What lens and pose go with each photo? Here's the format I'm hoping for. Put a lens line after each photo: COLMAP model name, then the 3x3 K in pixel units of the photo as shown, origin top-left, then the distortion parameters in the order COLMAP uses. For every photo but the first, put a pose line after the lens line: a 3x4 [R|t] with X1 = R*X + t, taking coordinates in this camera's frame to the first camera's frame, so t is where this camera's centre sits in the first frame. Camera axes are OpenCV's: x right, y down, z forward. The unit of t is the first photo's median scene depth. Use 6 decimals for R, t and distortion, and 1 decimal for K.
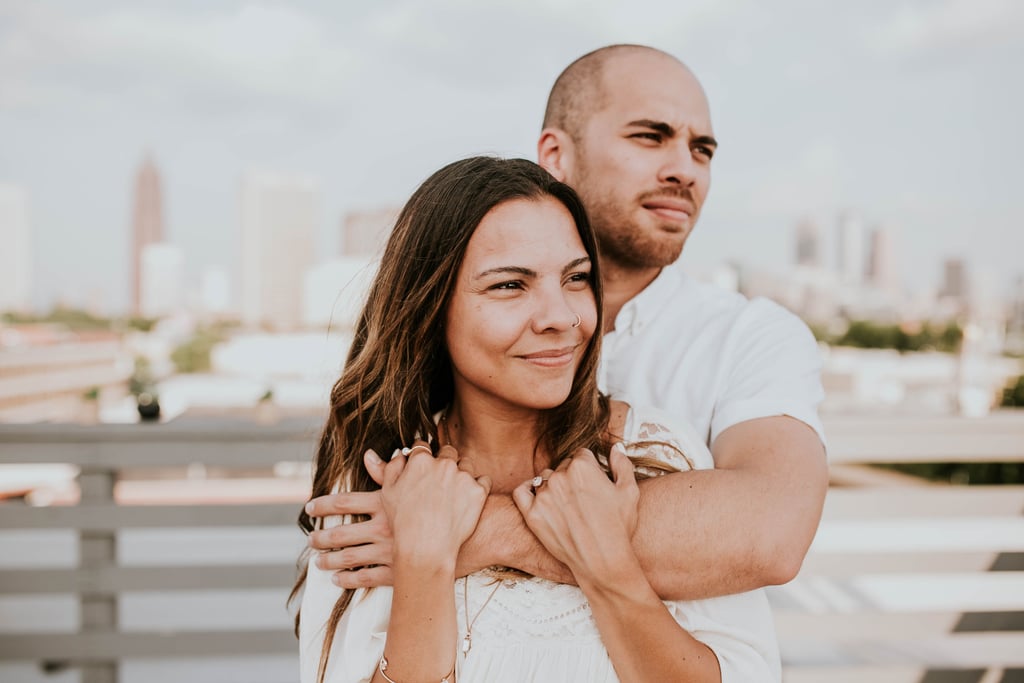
lens RADIAL K [[899.5, 0, 460.5], [0, 899.5, 340.6], [0, 0, 1]] dist [-0.036143, 0.004486]
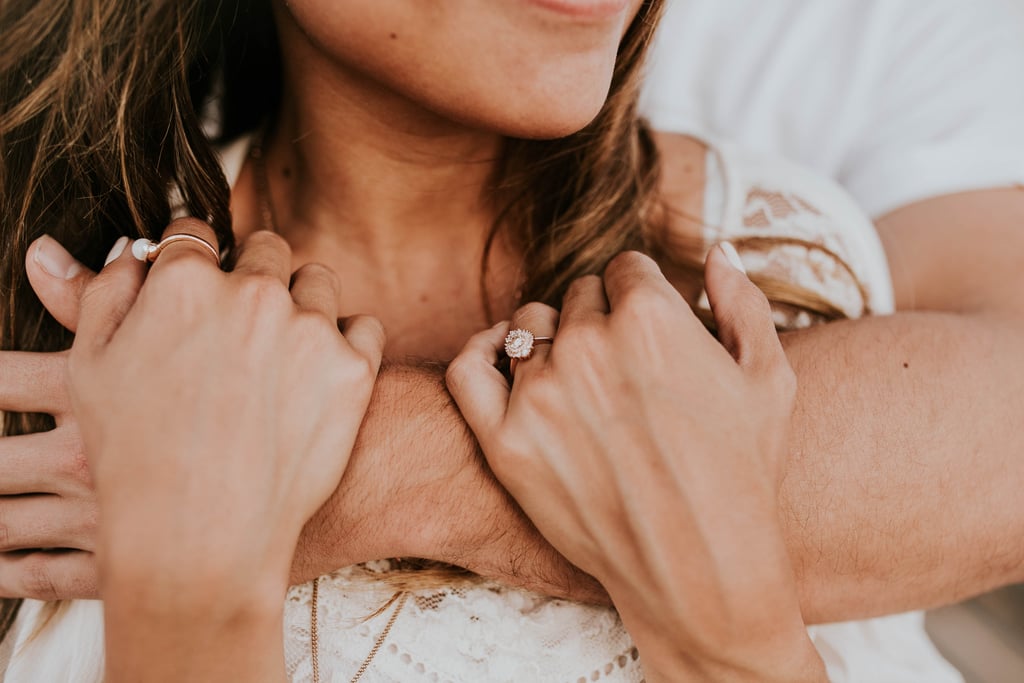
lens RADIAL K [[899.5, 0, 460.5], [0, 899.5, 340.6], [0, 0, 1]] dist [-0.036143, 0.004486]
pose [[0.982399, 0.005501, 0.186711, -0.004481], [-0.057220, 0.960375, 0.272774, 0.057186], [-0.177812, -0.278657, 0.943787, 0.654758]]
